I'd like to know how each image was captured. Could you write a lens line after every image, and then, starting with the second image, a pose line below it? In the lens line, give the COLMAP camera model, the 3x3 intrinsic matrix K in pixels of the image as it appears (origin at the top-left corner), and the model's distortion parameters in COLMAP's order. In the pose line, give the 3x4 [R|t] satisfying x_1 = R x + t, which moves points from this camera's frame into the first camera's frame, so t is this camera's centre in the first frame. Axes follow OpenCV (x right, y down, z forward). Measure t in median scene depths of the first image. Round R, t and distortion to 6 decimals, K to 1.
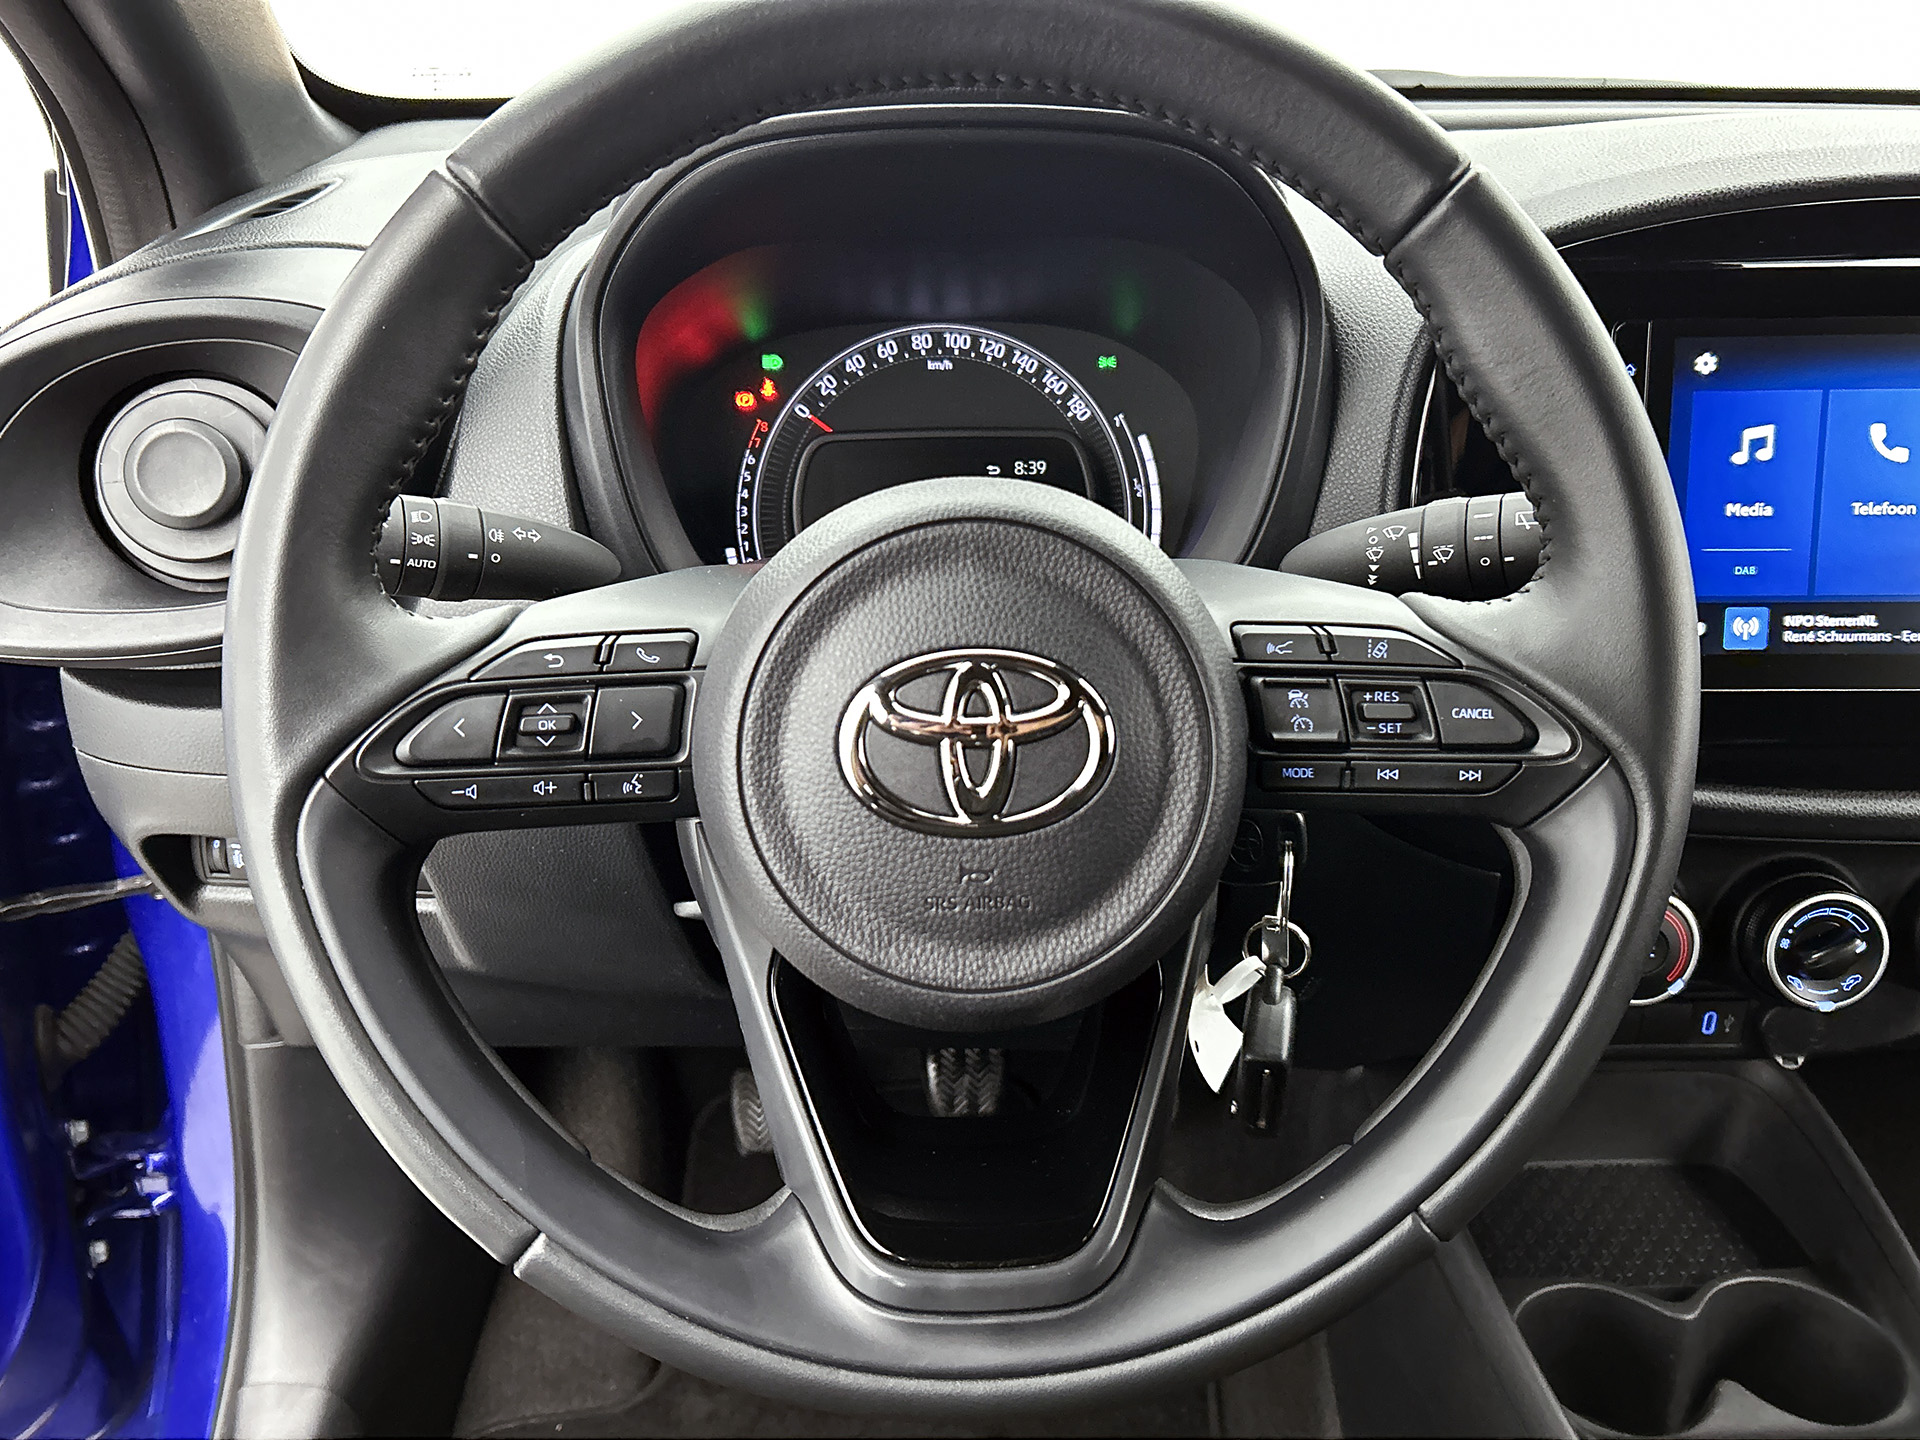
lens RADIAL K [[1527.5, 0, 973.4], [0, 1527.5, 713.4], [0, 0, 1]] dist [0.059583, -0.071049]
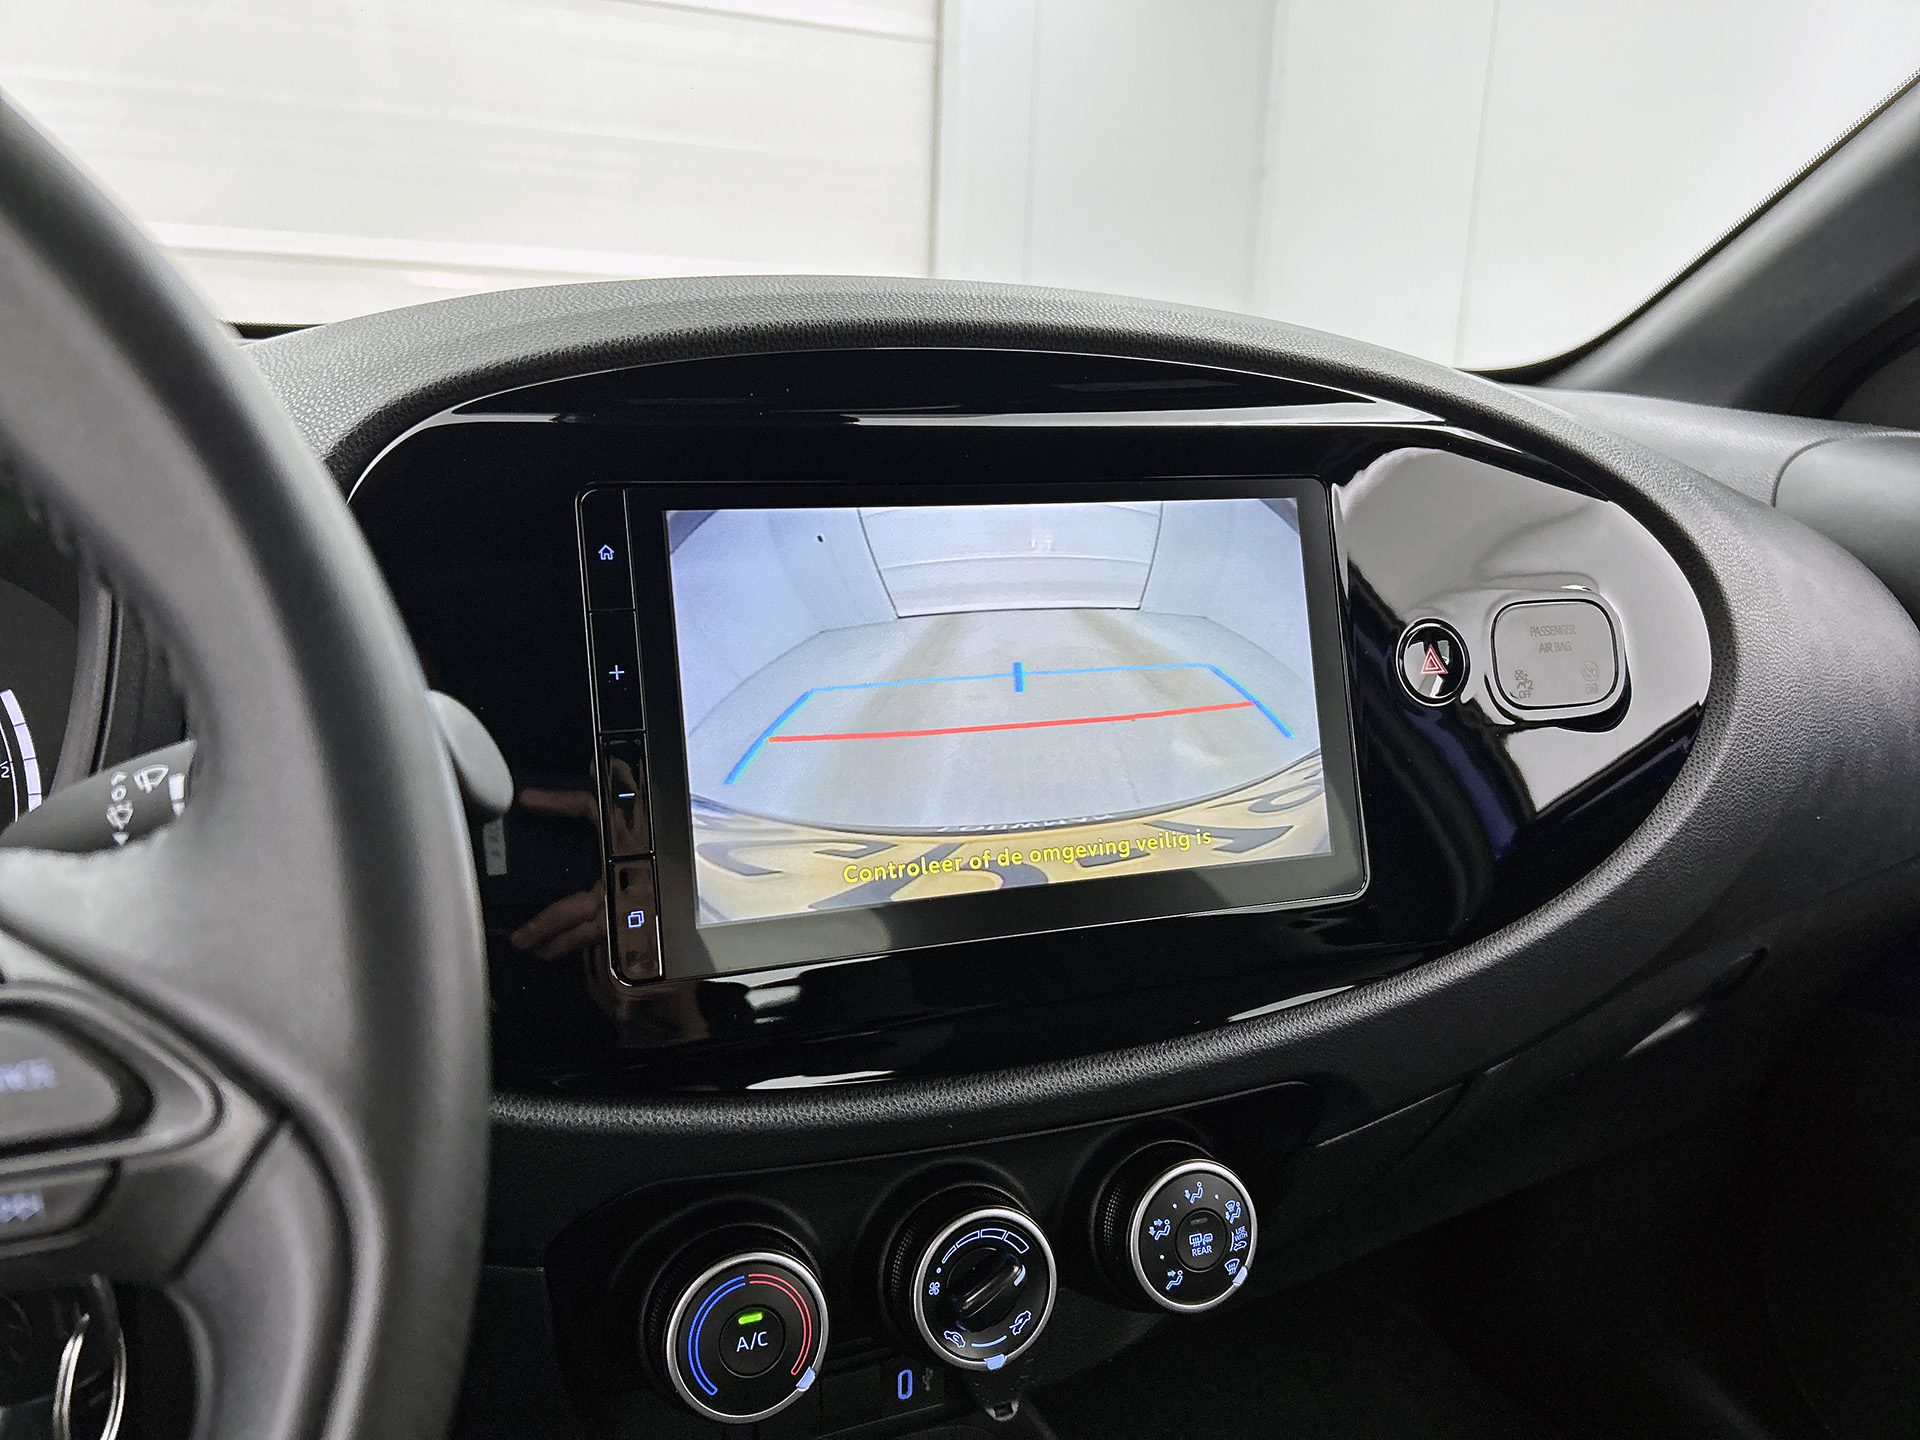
lens RADIAL K [[1439.6, 0, 938.1], [0, 1439.6, 728.4], [0, 0, 1]] dist [0.039064, -0.057850]
pose [[0.927410, -0.062069, 0.368861, 0.304175], [0.133273, 0.976249, -0.170809, 0.001738], [-0.349499, 0.207569, 0.913655, 0.314107]]
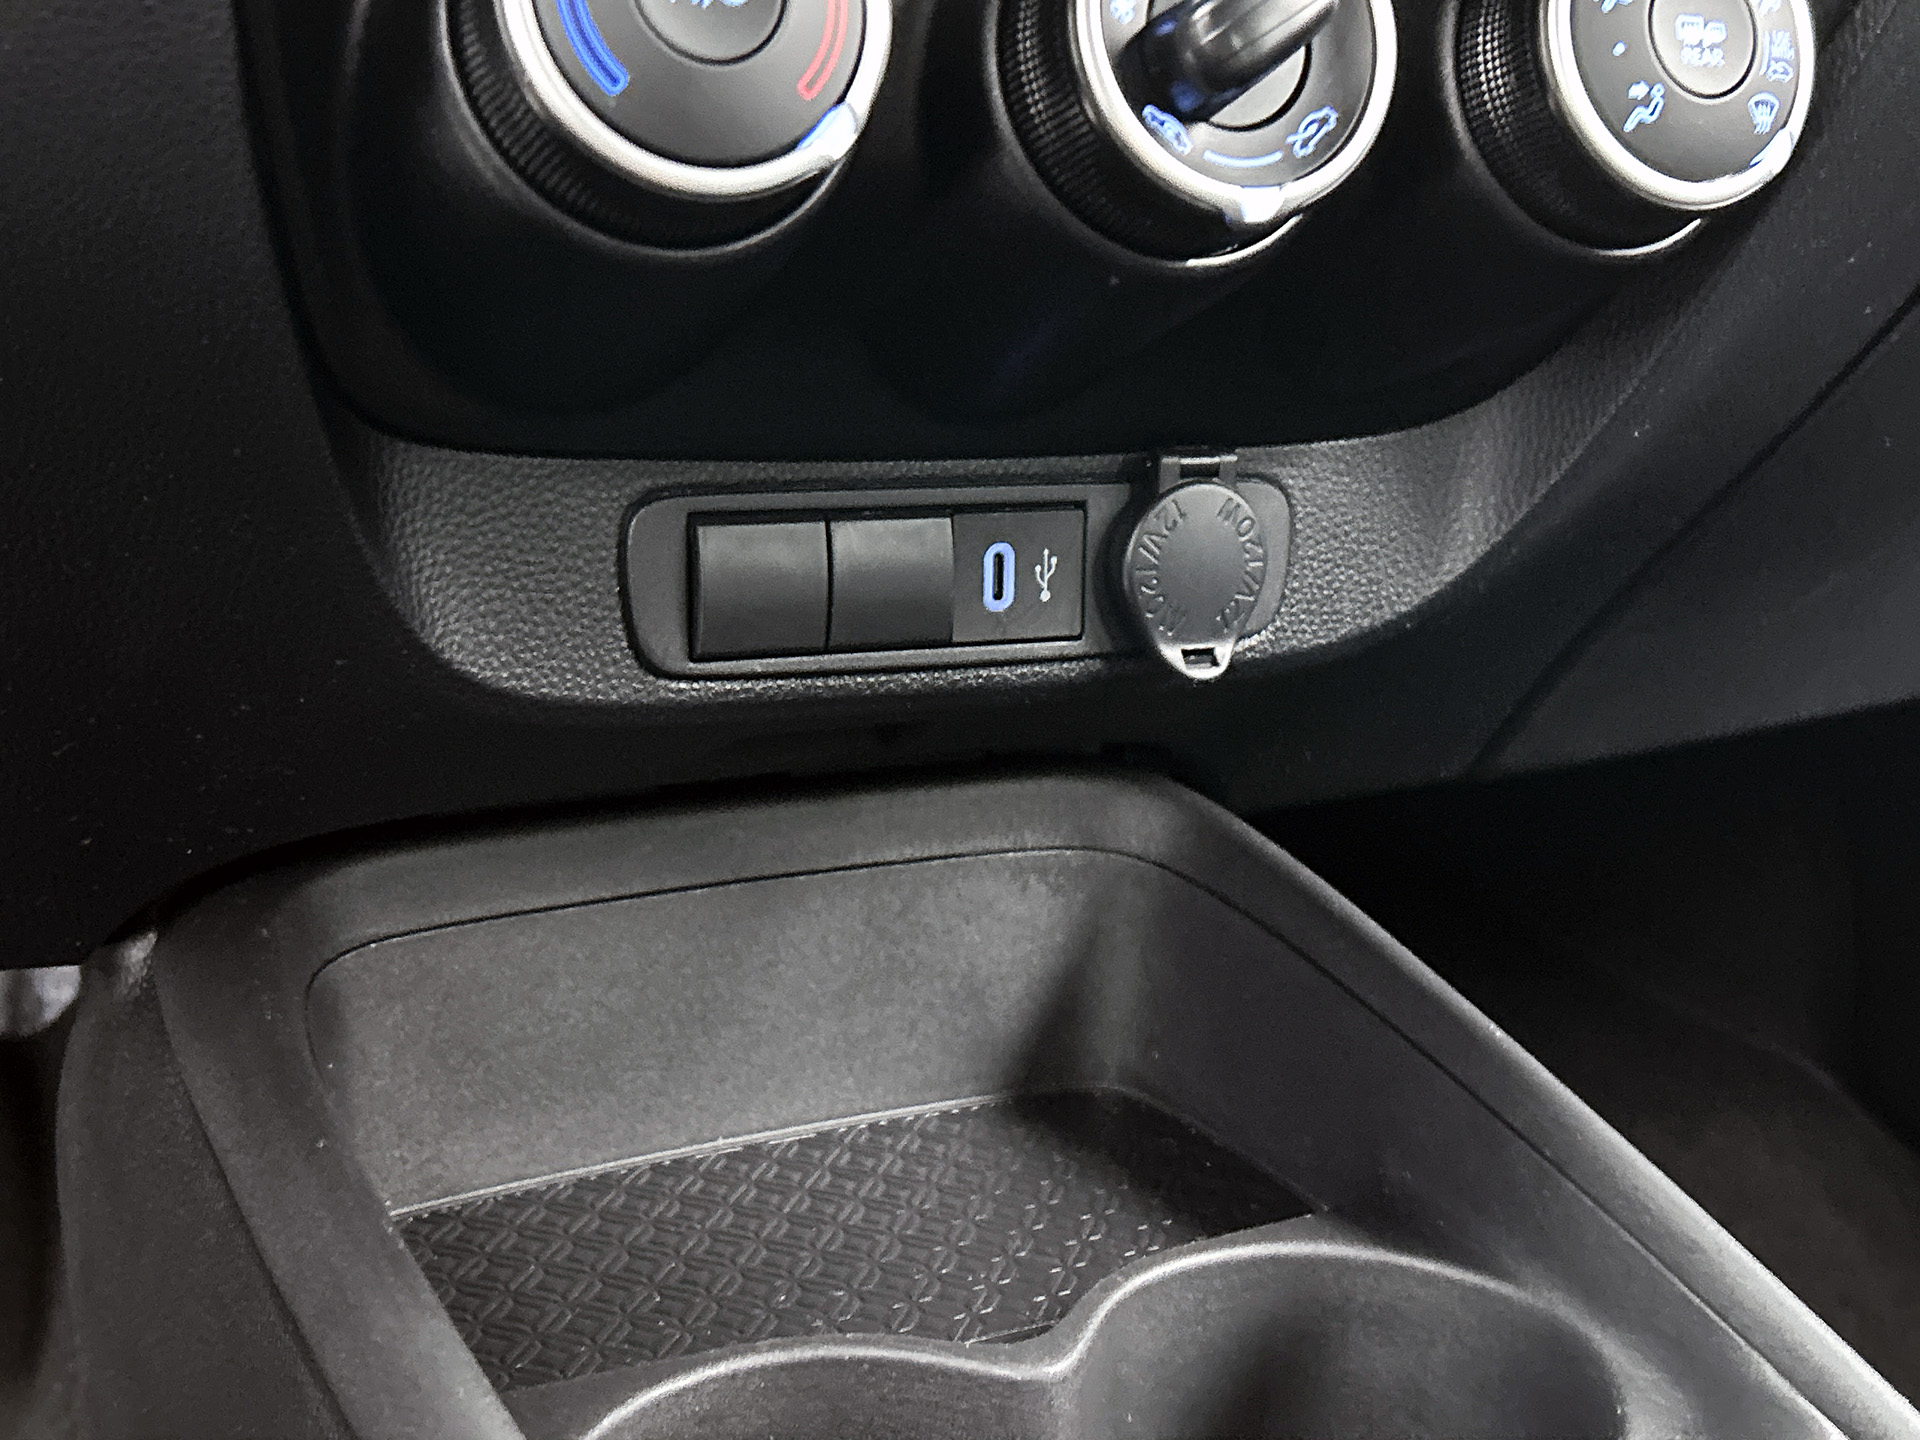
lens RADIAL K [[2228.6, 0, 923.1], [0, 2228.6, 748.5], [0, 0, 1]] dist [0.074781, 0.000000]
pose [[0.922362, -0.078524, 0.378263, 0.317266], [0.132665, 0.983963, -0.119230, 0.385087], [-0.362834, 0.160156, 0.917988, 0.651470]]
